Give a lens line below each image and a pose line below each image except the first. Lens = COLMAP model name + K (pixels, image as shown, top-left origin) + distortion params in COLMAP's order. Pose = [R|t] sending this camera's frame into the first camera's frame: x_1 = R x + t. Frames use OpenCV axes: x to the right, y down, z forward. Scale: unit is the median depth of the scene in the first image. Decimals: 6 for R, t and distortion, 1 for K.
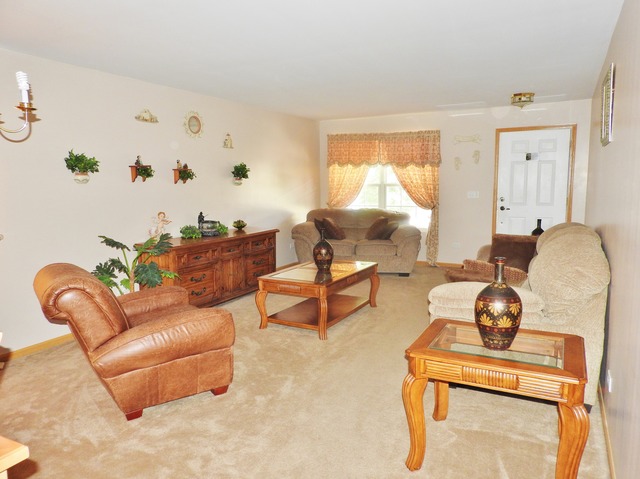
lens RADIAL K [[459.6, 0, 319.1], [0, 459.6, 241.2], [0, 0, 1]] dist [0.017786, -0.010286]
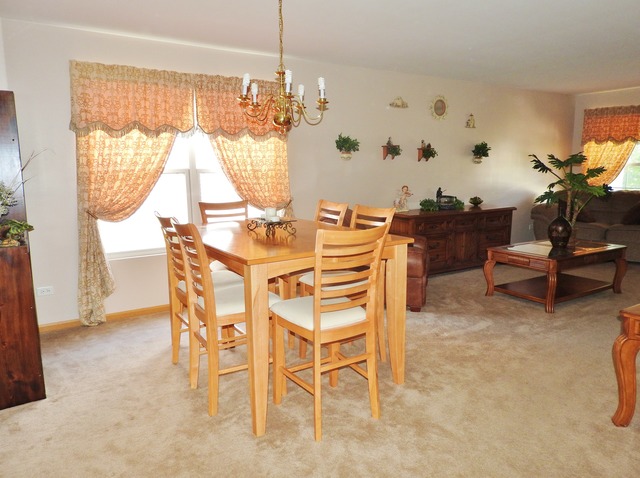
lens RADIAL K [[459.6, 0, 323.1], [0, 459.6, 237.5], [0, 0, 1]] dist [0.017786, -0.010286]
pose [[0.873832, 0.074700, -0.480455, 0.040411], [-0.062733, 0.997190, 0.040946, 0.031354], [0.482164, -0.005640, 0.876063, -0.107427]]
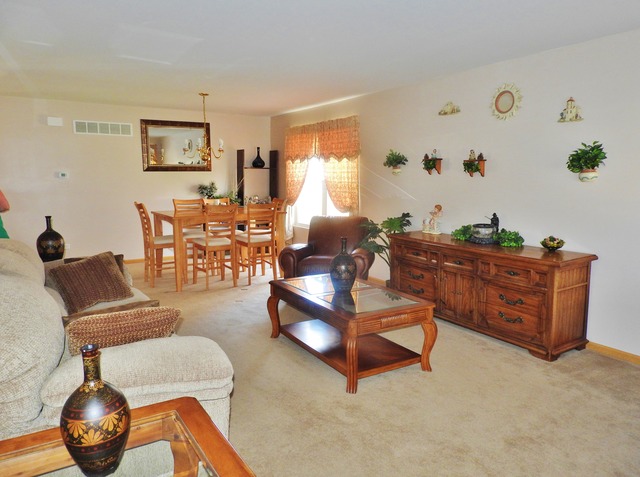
lens RADIAL K [[459.6, 0, 319.2], [0, 459.6, 237.0], [0, 0, 1]] dist [0.017786, -0.010286]
pose [[-0.511042, 0.142286, -0.847698, 0.642931], [-0.095493, 0.970701, 0.220501, -0.189078], [0.854235, 0.193634, -0.482481, 1.261831]]
